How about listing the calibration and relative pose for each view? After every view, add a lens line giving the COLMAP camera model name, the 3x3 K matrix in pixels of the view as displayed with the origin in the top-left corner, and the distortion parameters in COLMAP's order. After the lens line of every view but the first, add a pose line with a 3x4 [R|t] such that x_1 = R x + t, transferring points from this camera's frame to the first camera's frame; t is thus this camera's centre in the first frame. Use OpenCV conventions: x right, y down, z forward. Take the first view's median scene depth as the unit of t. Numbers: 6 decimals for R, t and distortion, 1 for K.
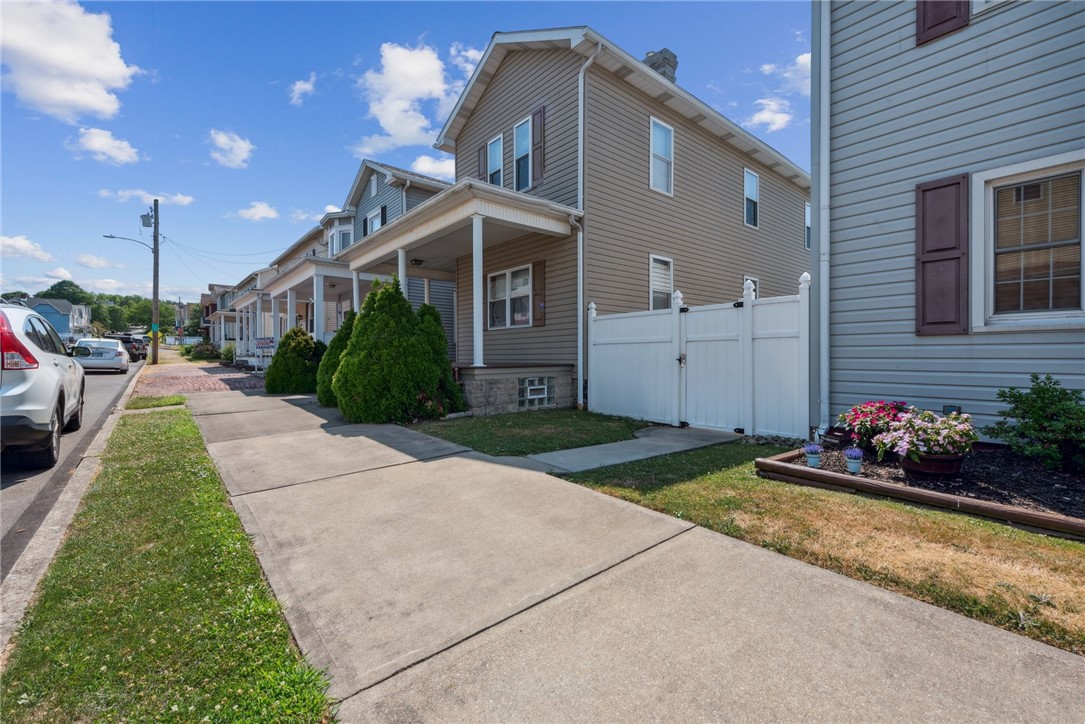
lens RADIAL K [[456.3, 0, 546.9], [0, 456.3, 352.3], [0, 0, 1]] dist [0.000654, 0.000042]
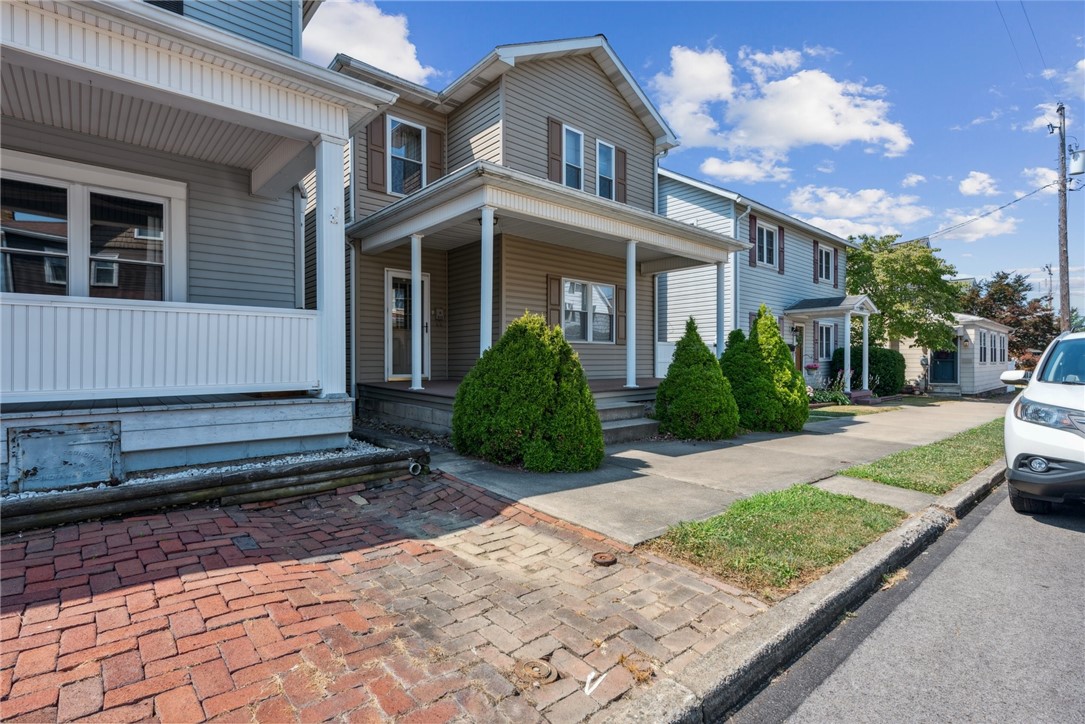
lens RADIAL K [[519.8, 0, 539.6], [0, 519.8, 364.2], [0, 0, 1]] dist [0.001700, -0.000112]
pose [[0.999978, 0.005578, 0.003569, -0.655472], [-0.005589, 0.999980, 0.002908, 0.028634], [-0.003553, -0.002927, 0.999989, -0.158700]]
